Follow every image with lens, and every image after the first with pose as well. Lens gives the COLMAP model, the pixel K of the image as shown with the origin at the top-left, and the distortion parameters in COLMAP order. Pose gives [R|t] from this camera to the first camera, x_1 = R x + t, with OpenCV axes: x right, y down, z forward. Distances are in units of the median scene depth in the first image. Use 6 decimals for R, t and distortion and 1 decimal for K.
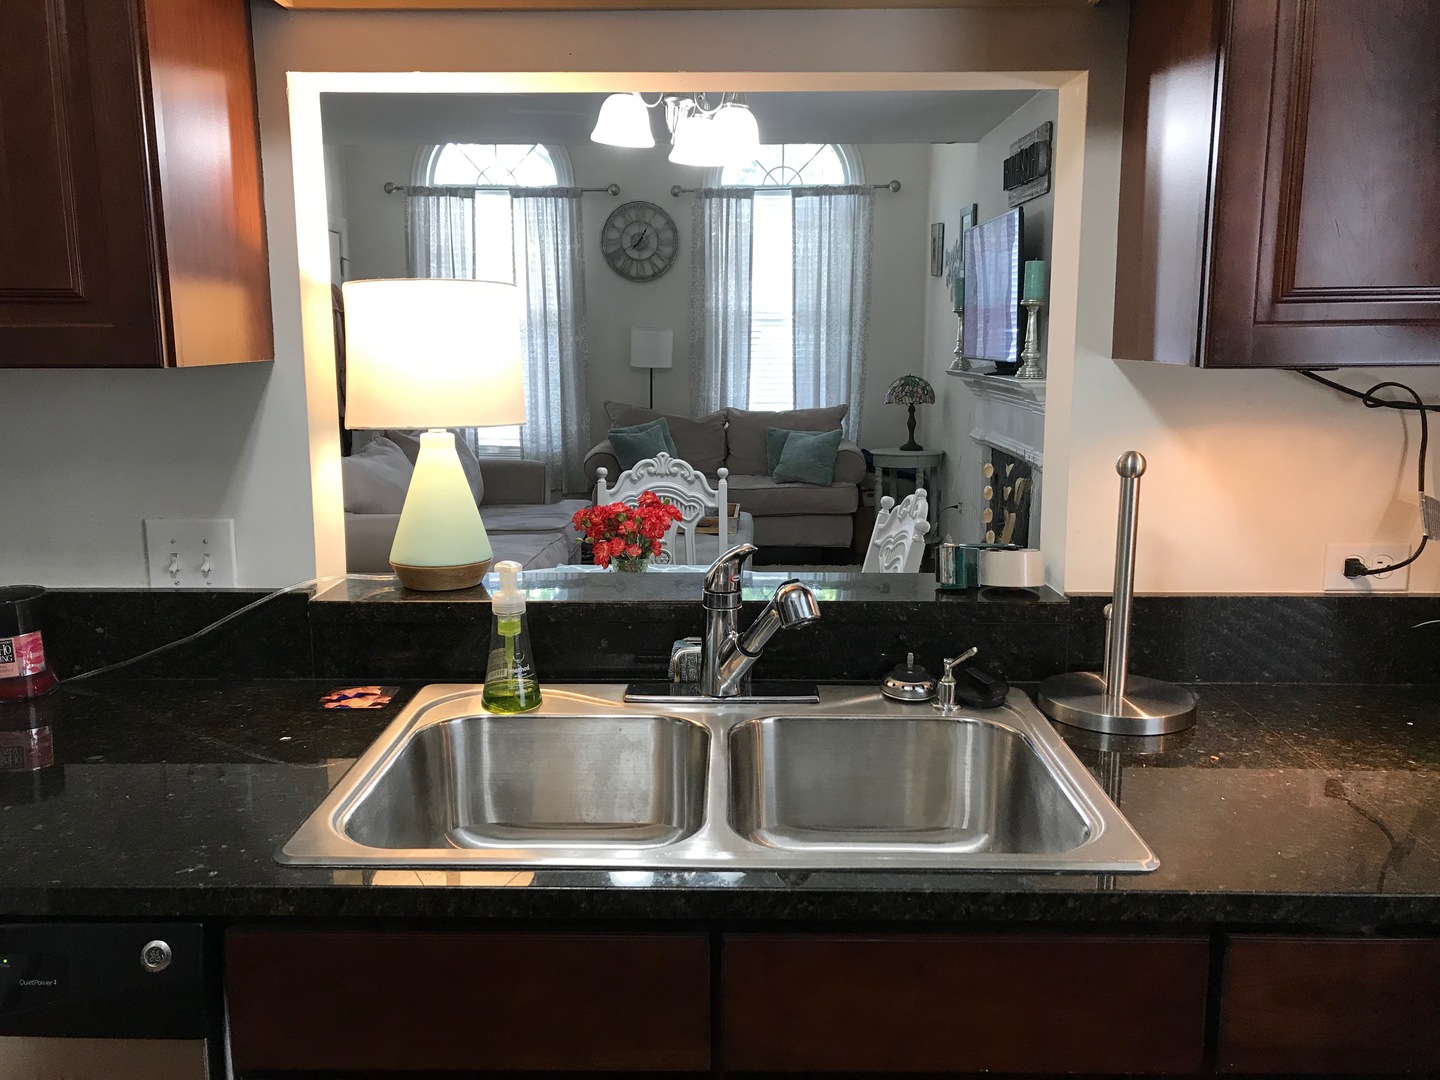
lens RADIAL K [[1183.8, 0, 713.0], [0, 1183.8, 542.1], [0, 0, 1]] dist [0.051513, -0.013026]
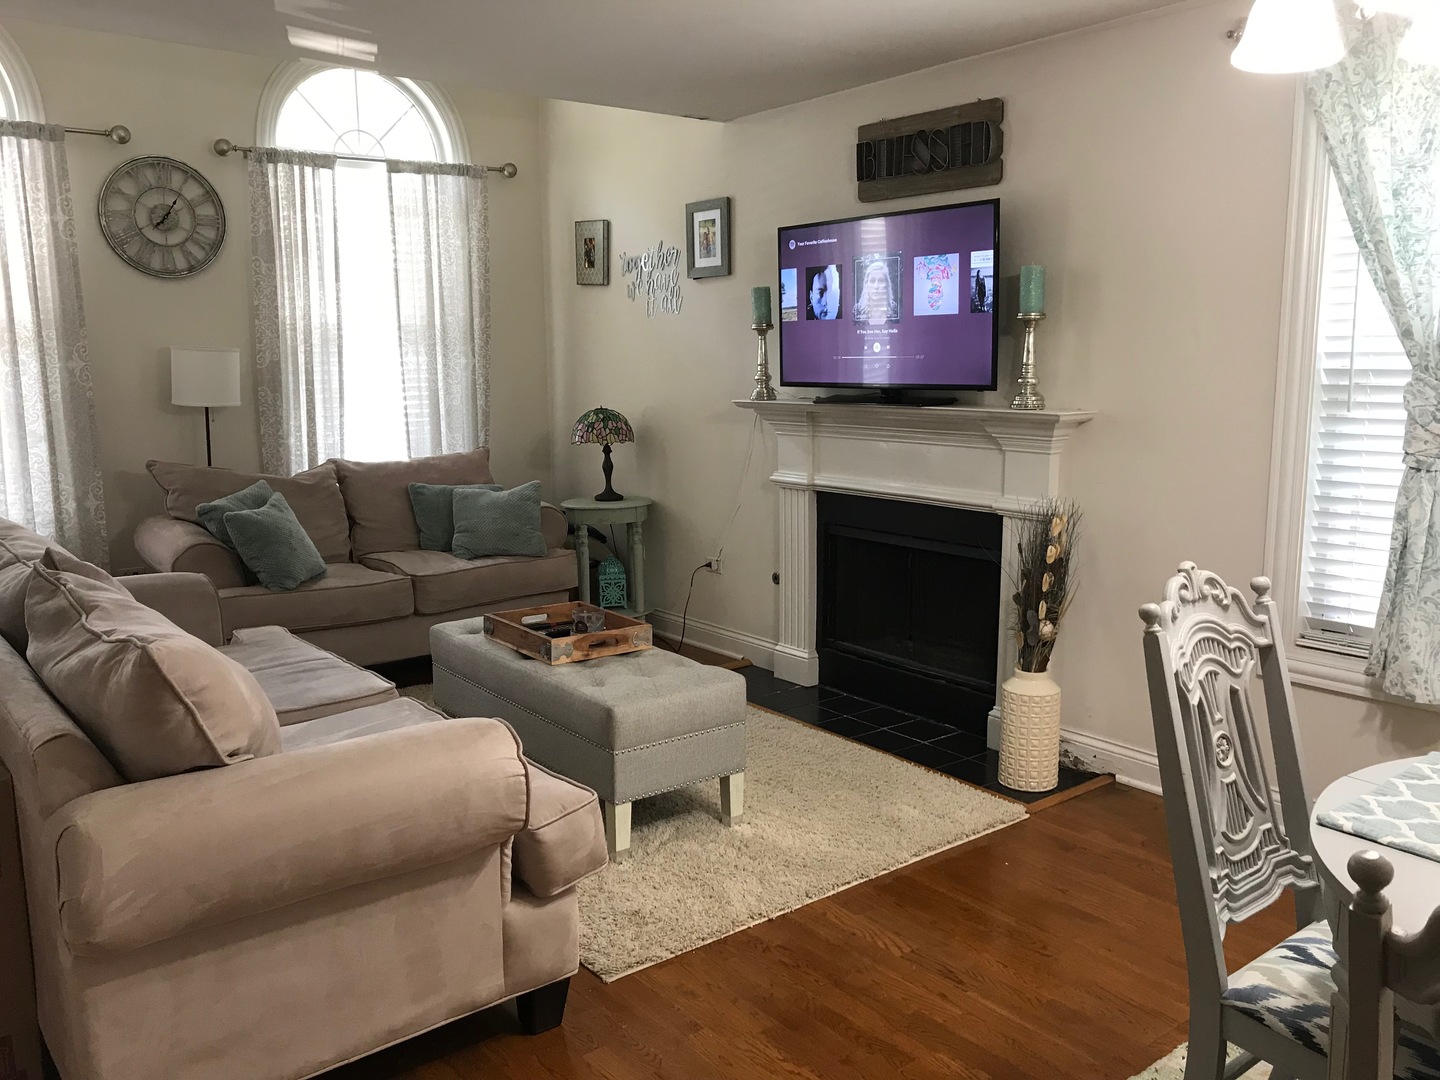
lens RADIAL K [[1182.3, 0, 714.3], [0, 1182.3, 538.1], [0, 0, 1]] dist [0.037115, -0.034896]
pose [[0.779339, -0.101670, 0.618300, -0.254233], [0.113718, 0.993312, 0.020000, -0.055192], [-0.616198, 0.054725, 0.785688, 0.304001]]
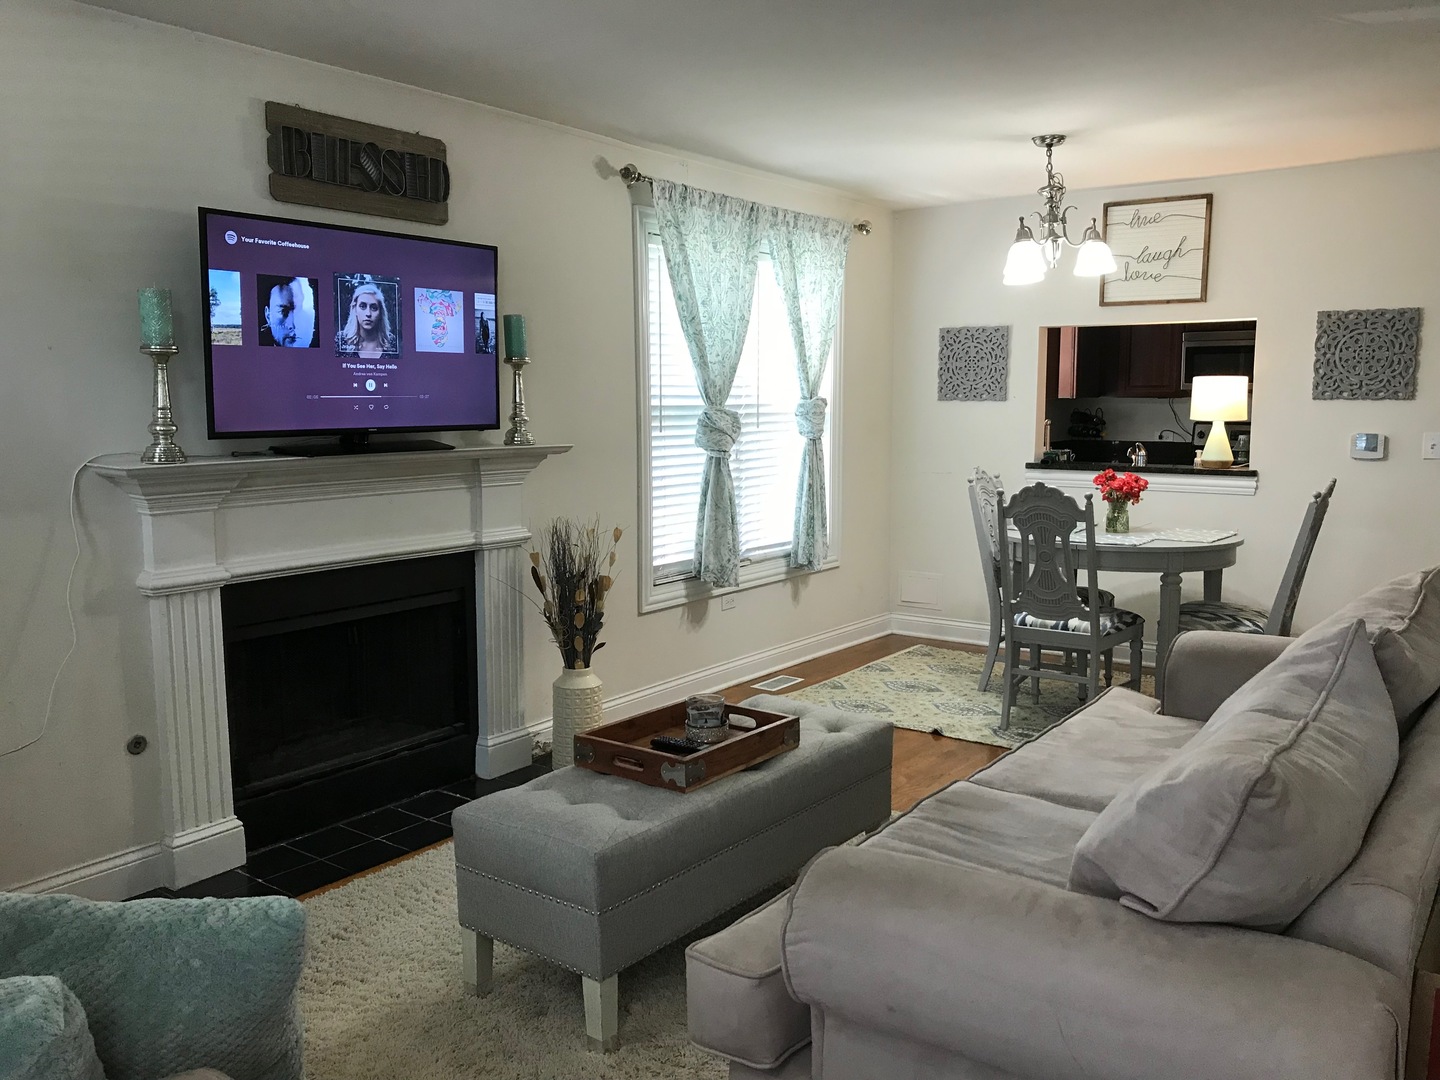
lens RADIAL K [[1176.0, 0, 720.9], [0, 1176.0, 526.3], [0, 0, 1]] dist [0.039886, -0.000181]
pose [[-0.815964, -0.059353, 0.575048, -0.226692], [0.104626, 0.963128, 0.247867, -0.173434], [-0.568557, 0.262415, -0.779667, 0.997898]]
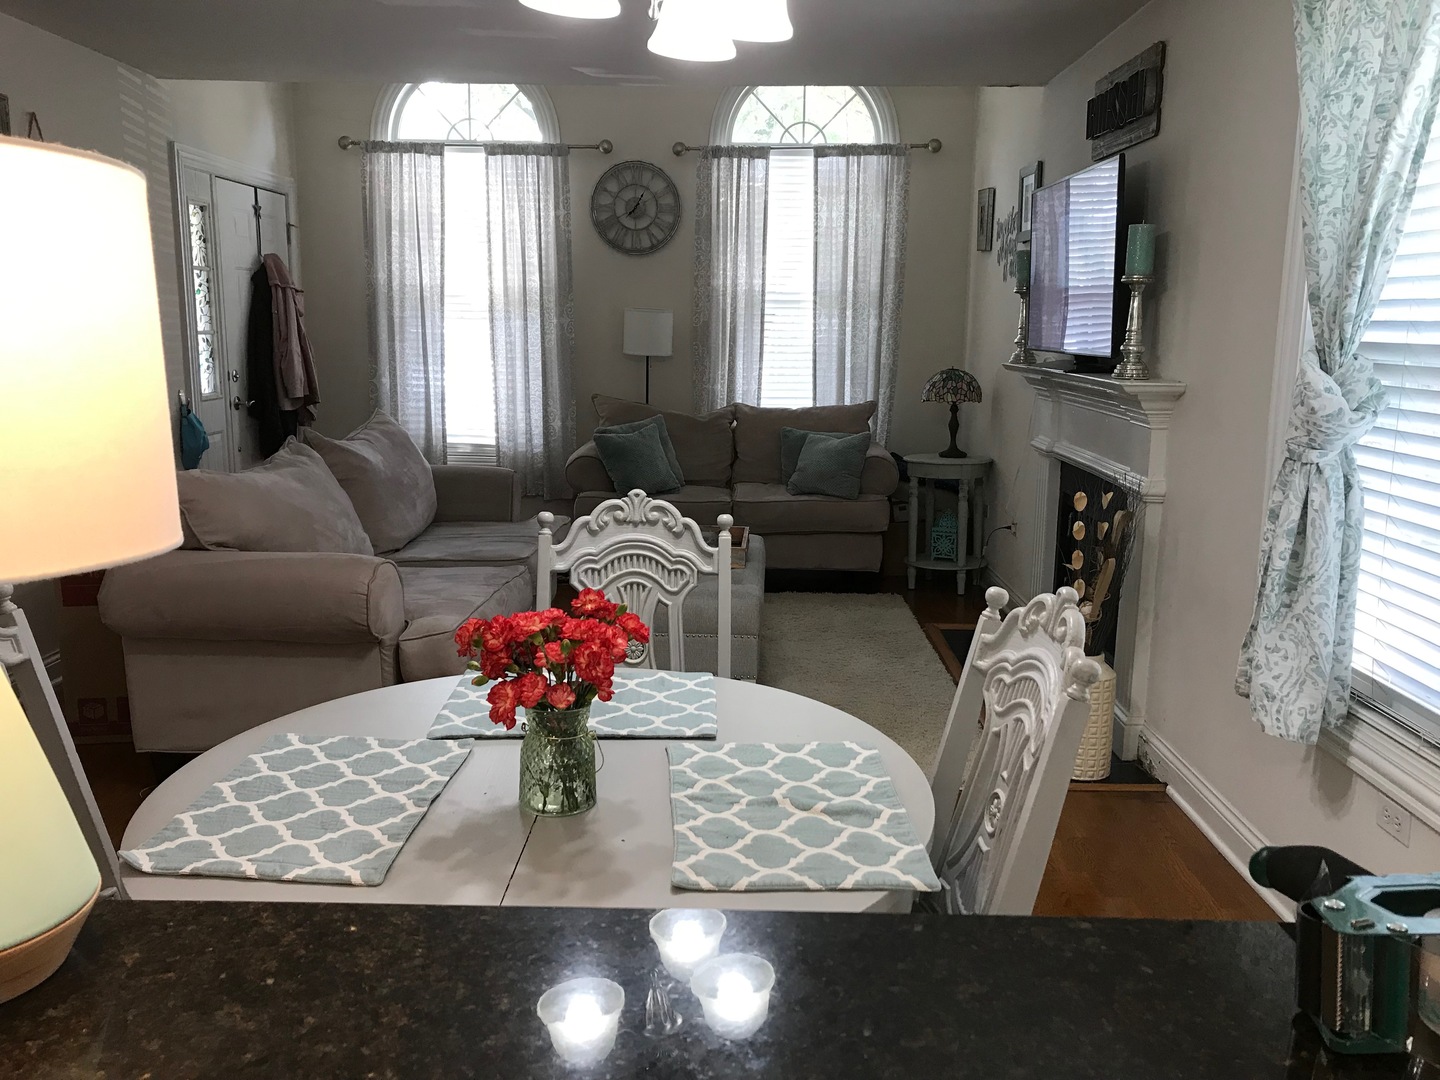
lens RADIAL K [[1182.3, 0, 714.3], [0, 1182.3, 538.1], [0, 0, 1]] dist [0.037115, -0.034896]
pose [[0.999919, 0.011499, -0.005504, 0.002582], [-0.011442, 0.999882, 0.010242, -0.024565], [0.005621, -0.010178, 0.999932, 0.143777]]
